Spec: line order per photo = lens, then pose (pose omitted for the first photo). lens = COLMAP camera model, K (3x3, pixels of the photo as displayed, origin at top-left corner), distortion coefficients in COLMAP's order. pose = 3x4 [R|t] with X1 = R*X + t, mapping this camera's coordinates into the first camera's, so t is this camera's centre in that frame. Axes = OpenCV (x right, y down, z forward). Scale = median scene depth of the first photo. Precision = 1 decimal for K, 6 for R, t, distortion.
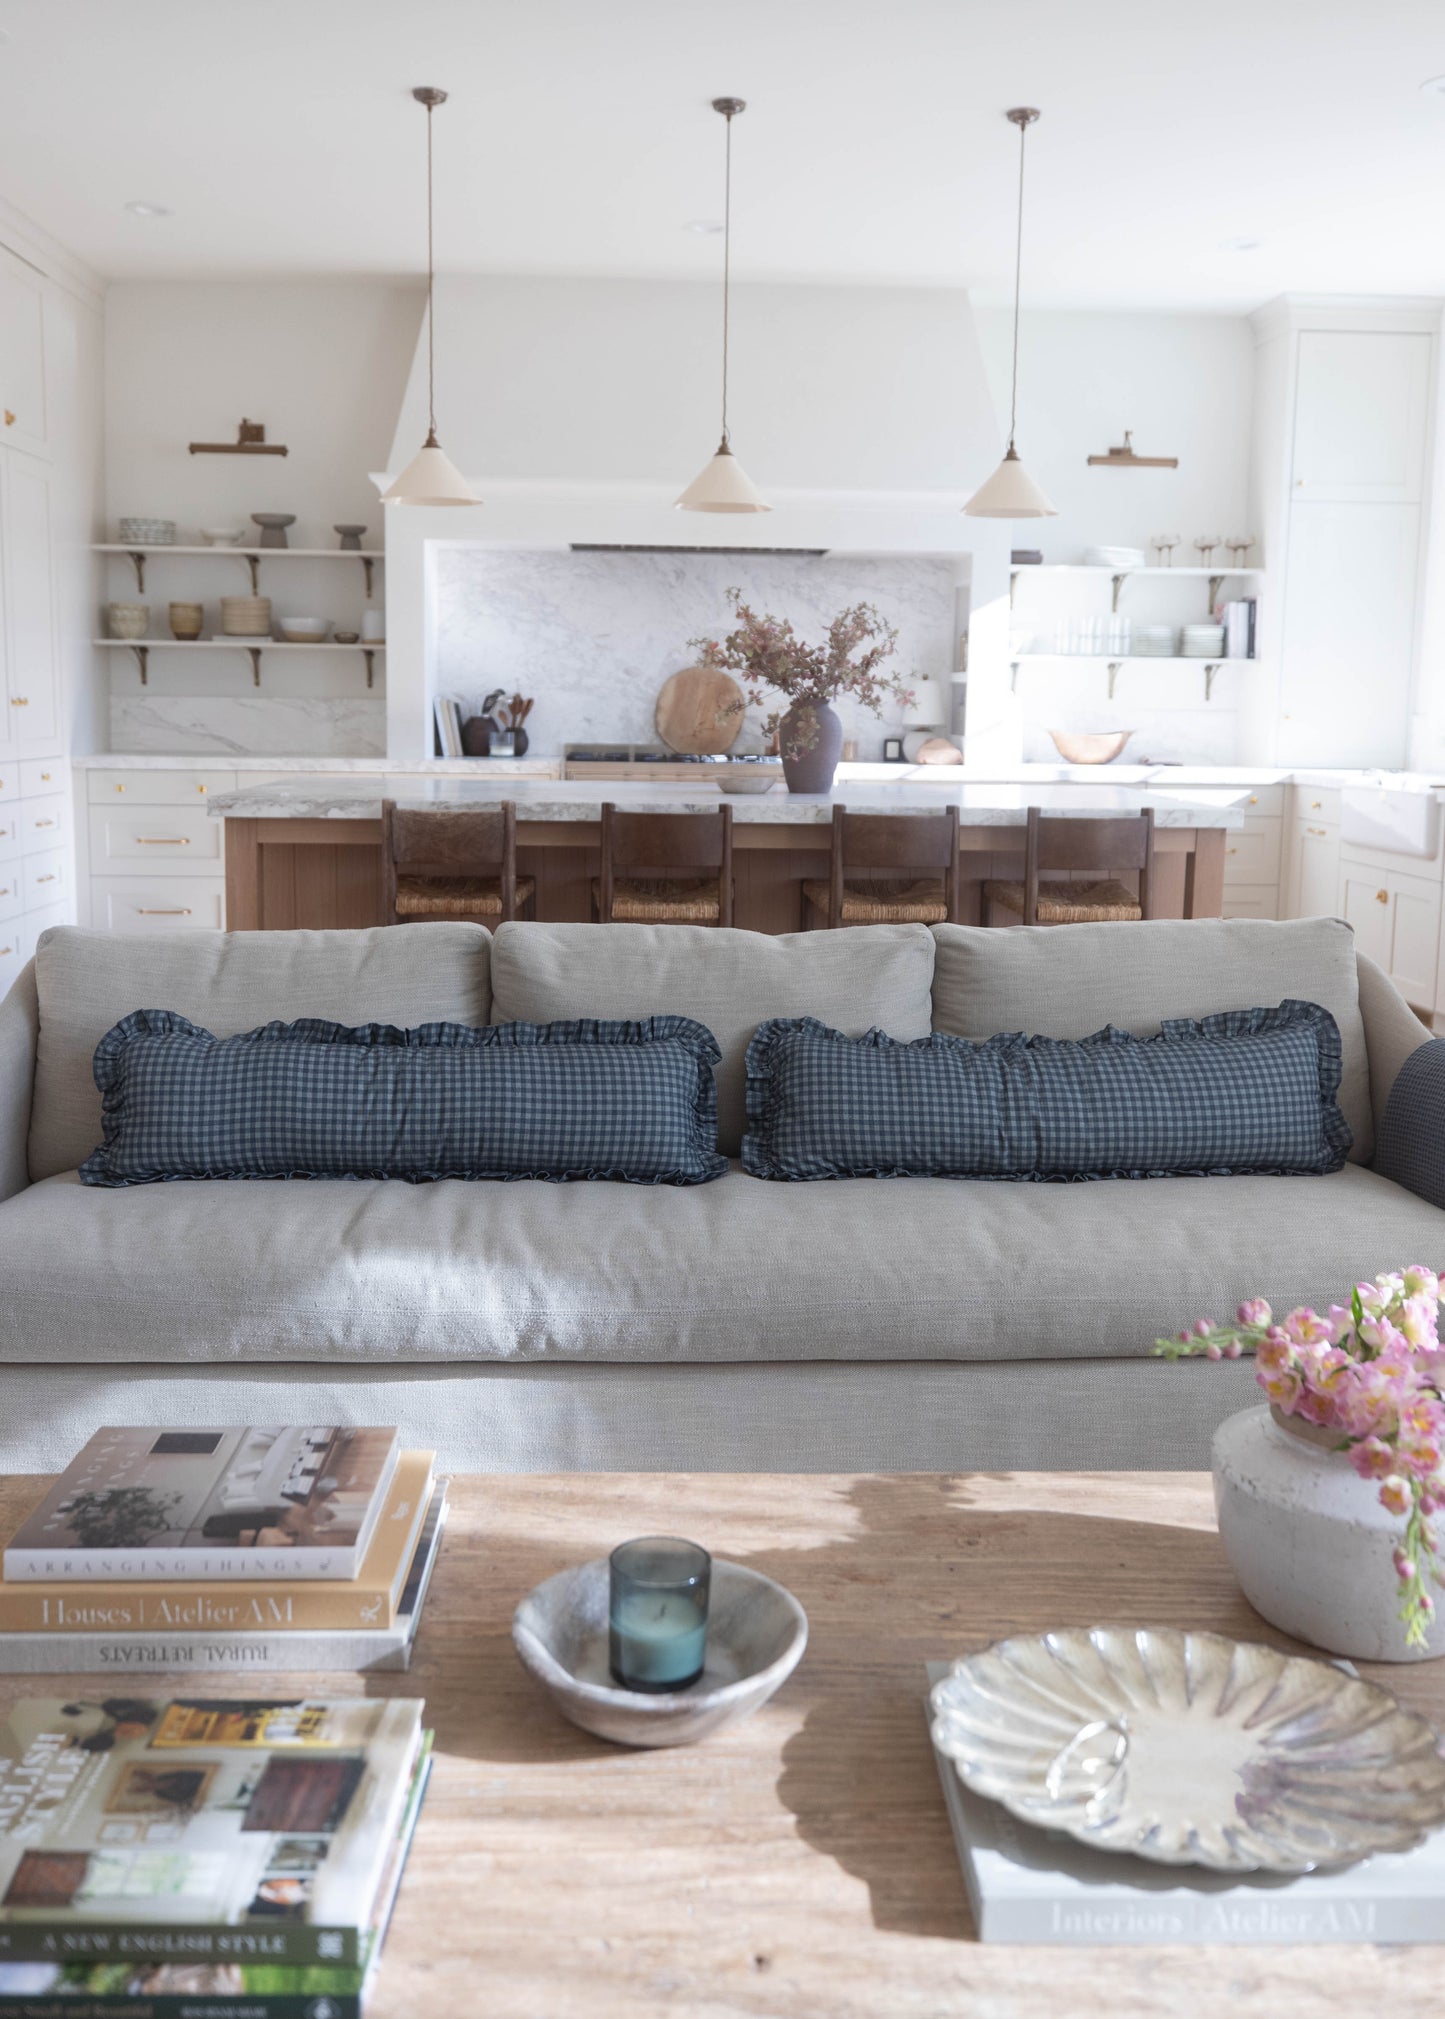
lens RADIAL K [[1724.9, 0, 714.3], [0, 1724.9, 928.7], [0, 0, 1]] dist [-0.010112, 0.005723]
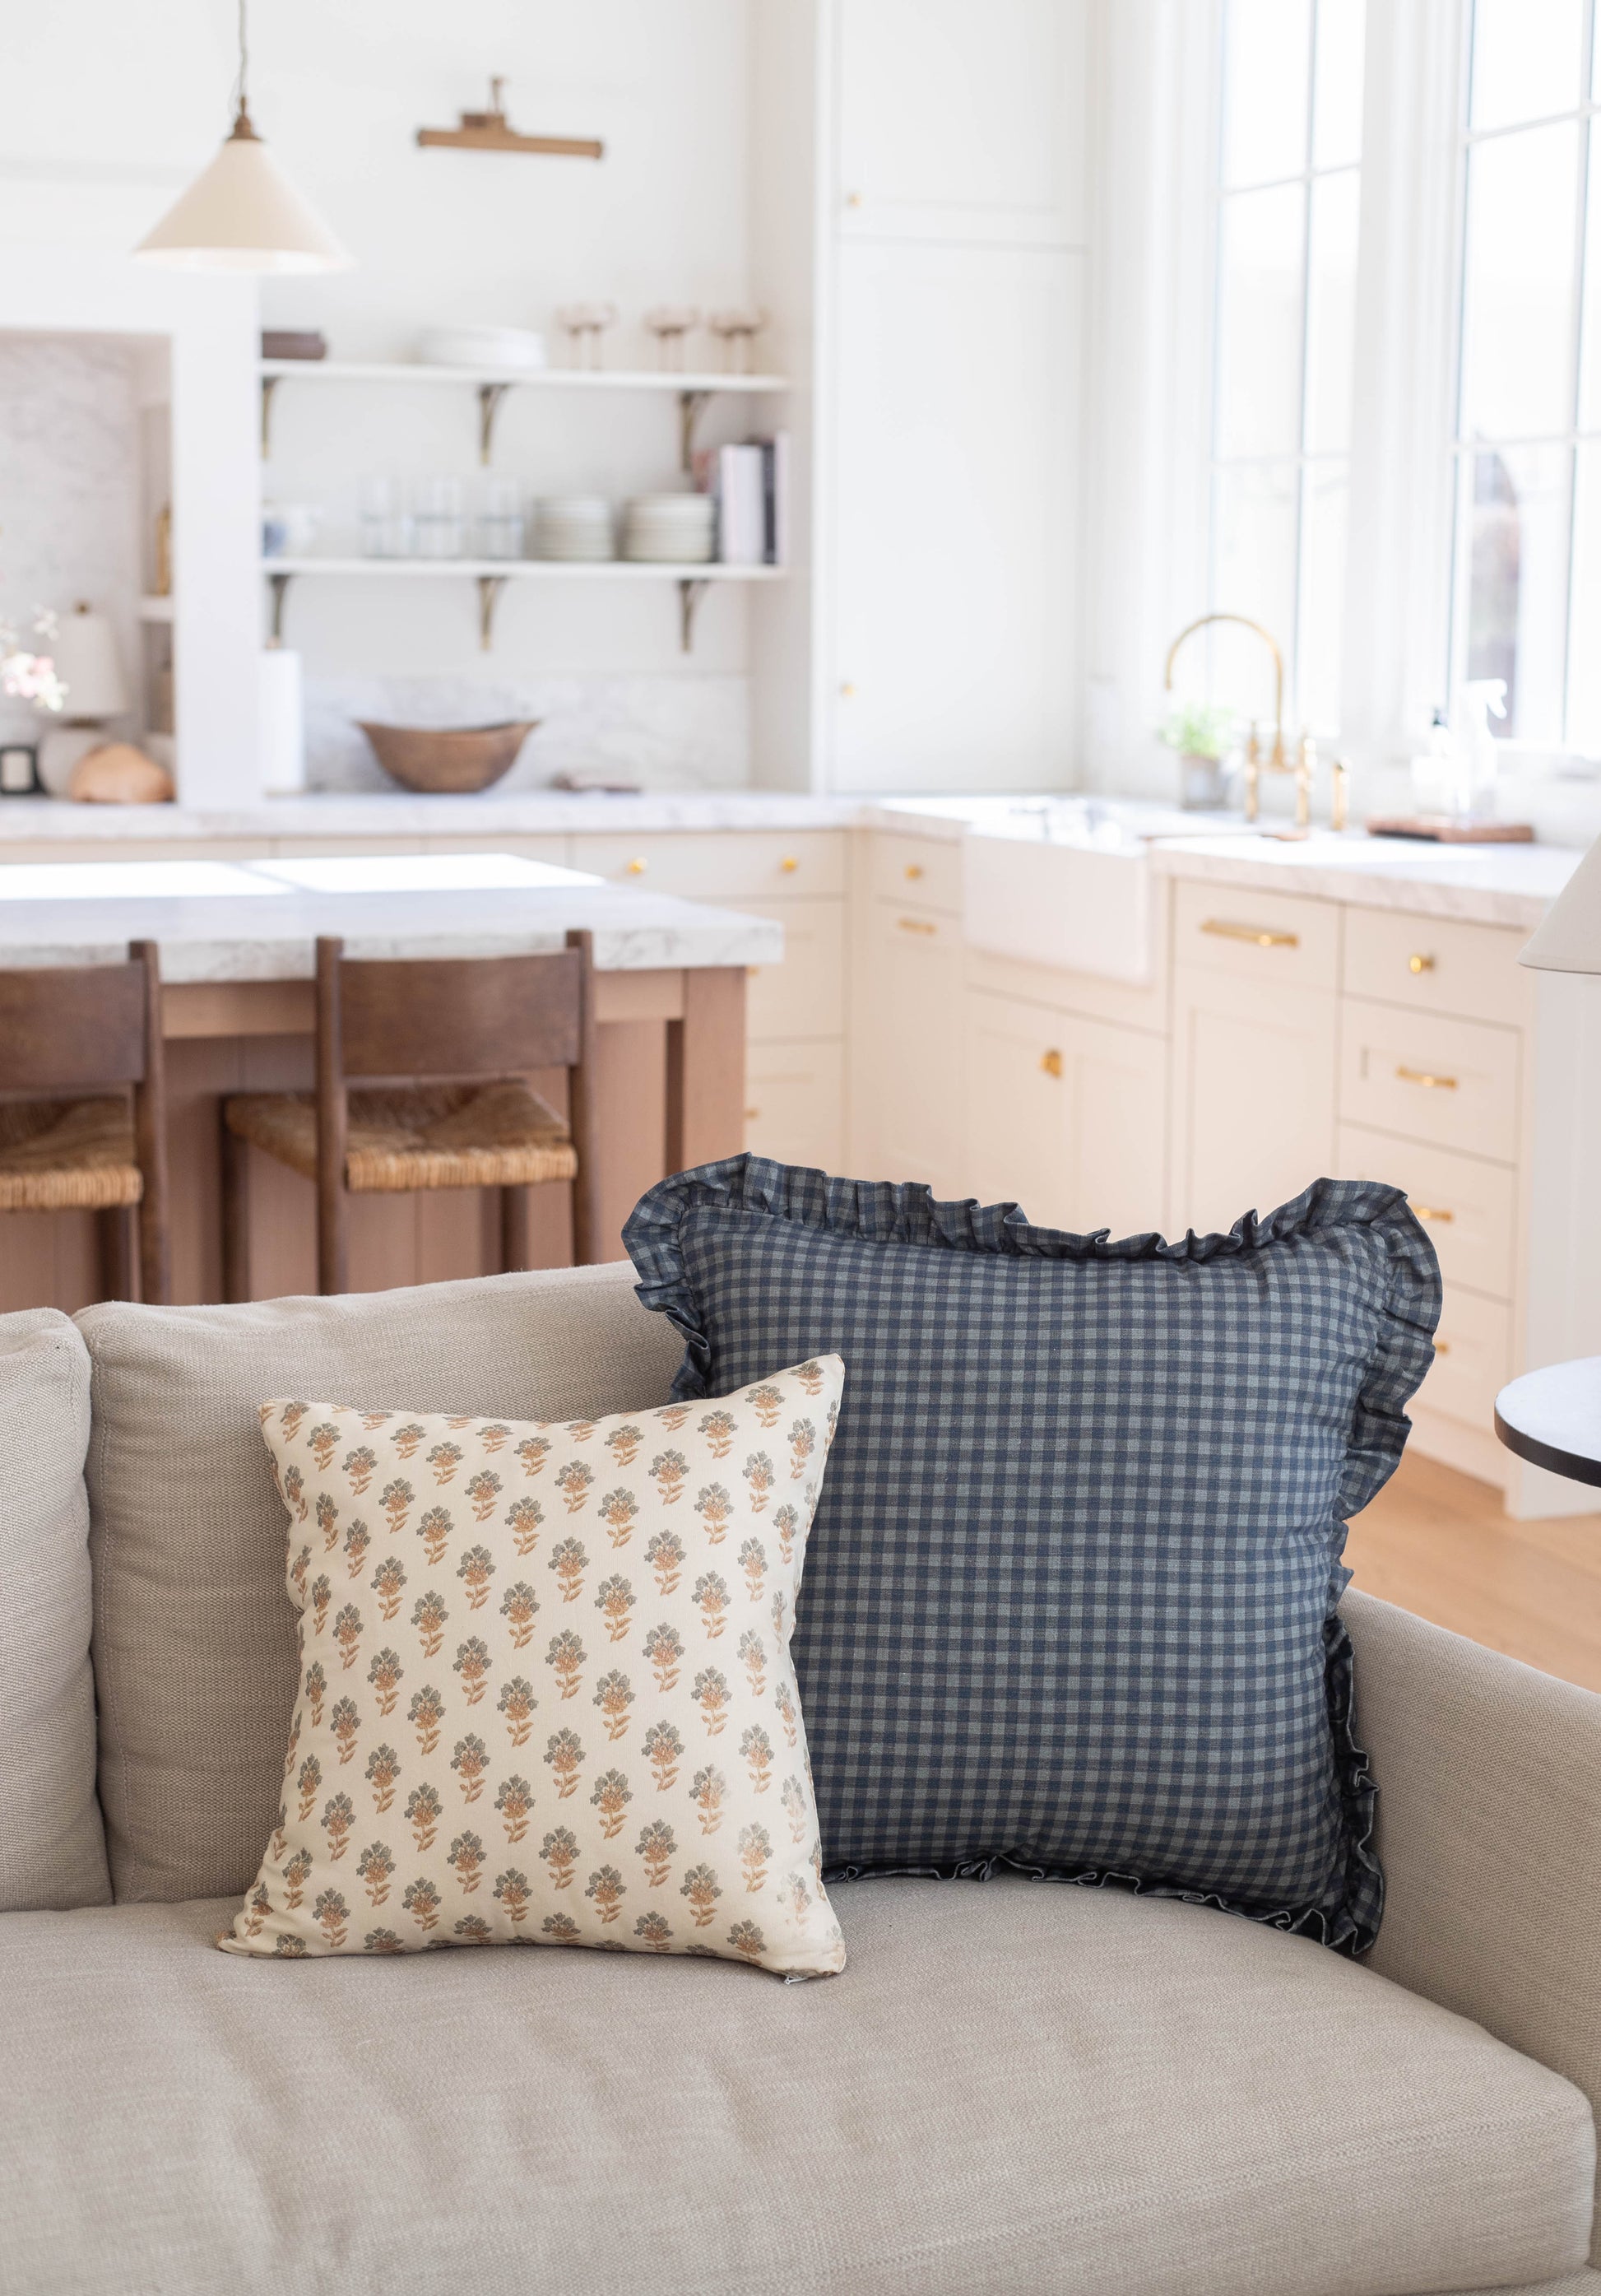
lens RADIAL K [[3512.5, 0, 793.2], [0, 3512.5, 1102.0], [0, 0, 1]] dist [-0.000486, 0.000000]
pose [[0.952088, -0.045910, 0.302357, 0.024460], [0.043211, 0.998944, 0.015613, -0.035694], [-0.302755, -0.001800, 0.953067, 0.105831]]
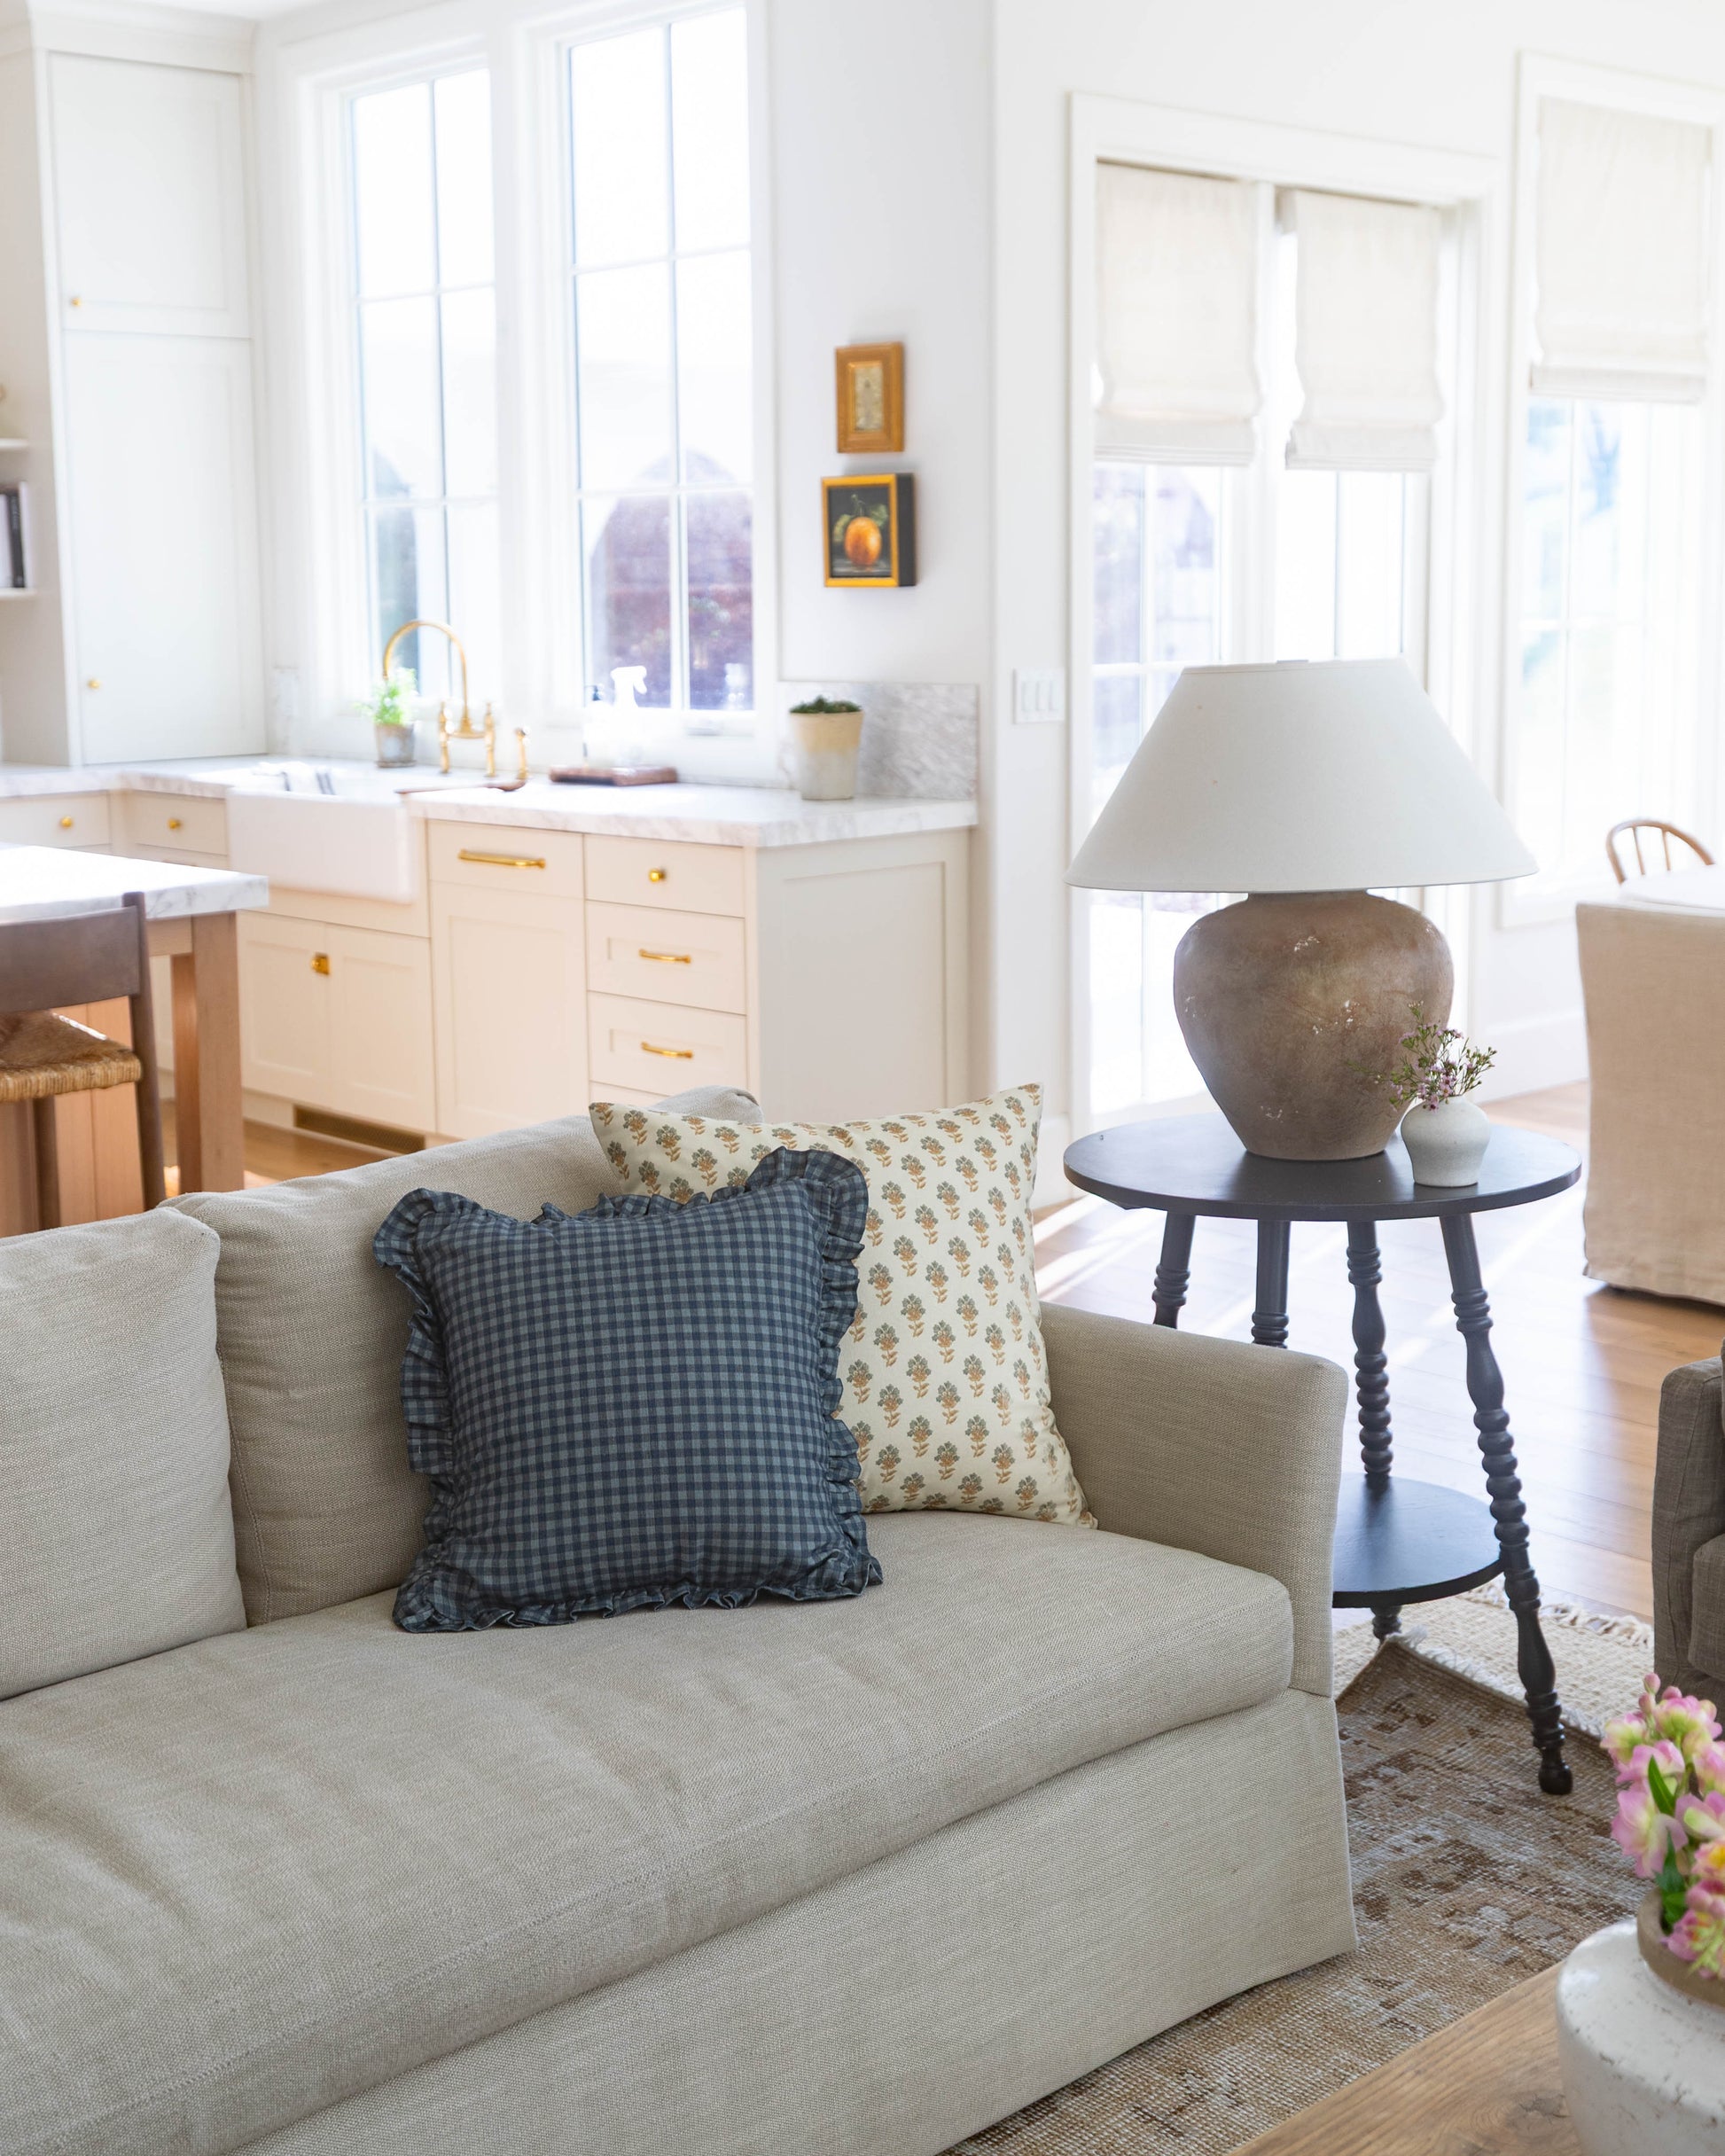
lens RADIAL K [[2817.4, 0, 794.5], [0, 2817.4, 958.3], [0, 0, 1]] dist [0.003023, 0.000000]
pose [[0.771016, -0.108795, 0.627454, -0.178635], [0.106963, 0.993425, 0.040816, -0.060586], [-0.627769, 0.035644, 0.777583, 0.099872]]
